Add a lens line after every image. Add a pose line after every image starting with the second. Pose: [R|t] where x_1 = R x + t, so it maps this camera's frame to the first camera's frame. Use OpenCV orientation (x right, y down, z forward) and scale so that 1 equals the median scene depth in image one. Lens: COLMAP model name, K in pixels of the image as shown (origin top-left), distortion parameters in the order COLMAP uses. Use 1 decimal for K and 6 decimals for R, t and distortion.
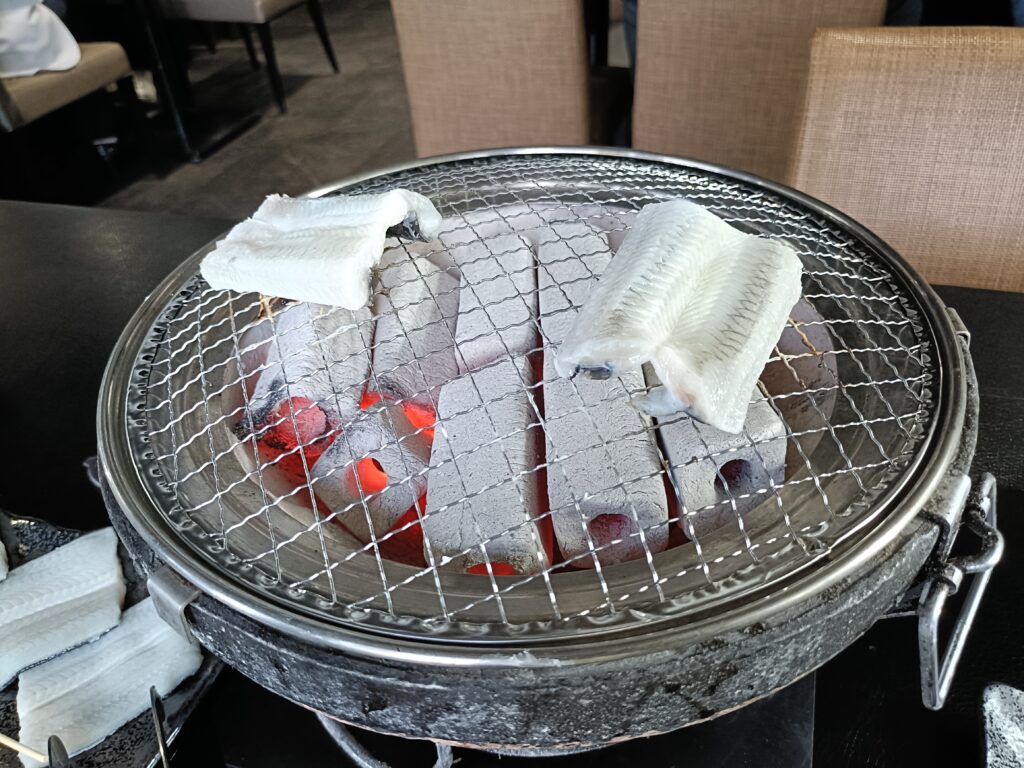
lens RADIAL K [[784.5, 0, 512.6], [0, 784.5, 384.4], [0, 0, 1]] dist [0.020104, -0.021082]
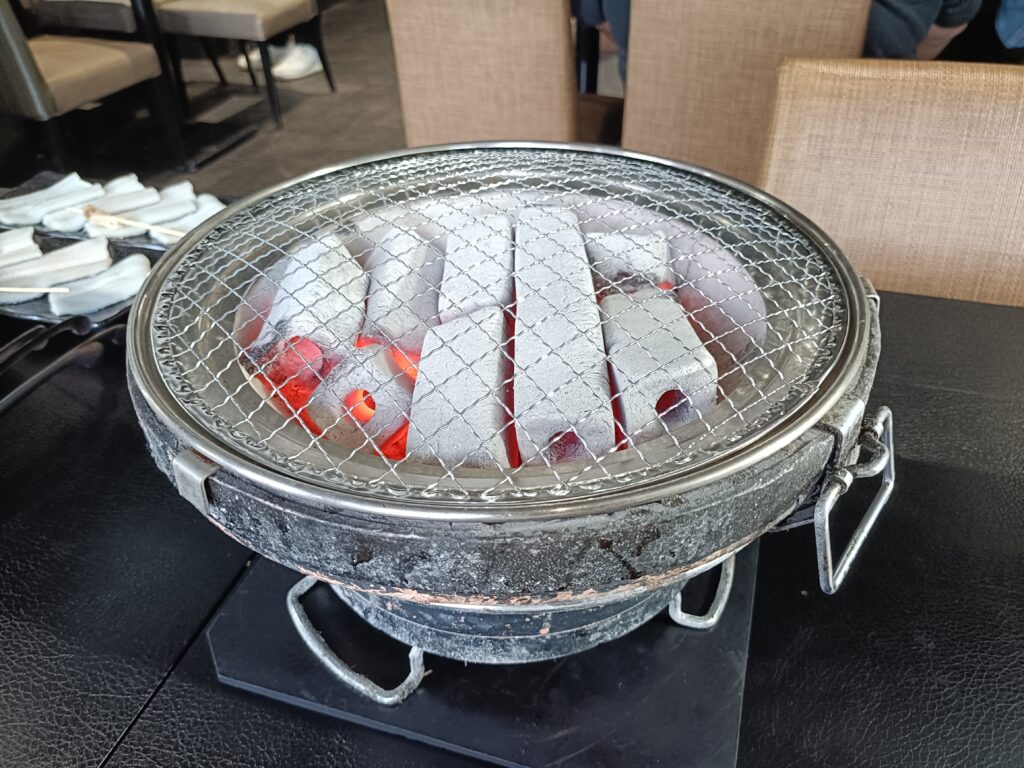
lens RADIAL K [[784.5, 0, 510.9], [0, 784.5, 382.1], [0, 0, 1]] dist [0.020104, -0.021082]
pose [[0.999306, 0.032448, 0.018307, 0.015250], [-0.031766, 0.998833, -0.036392, 0.116506], [-0.019466, 0.035785, 0.999170, -0.147854]]
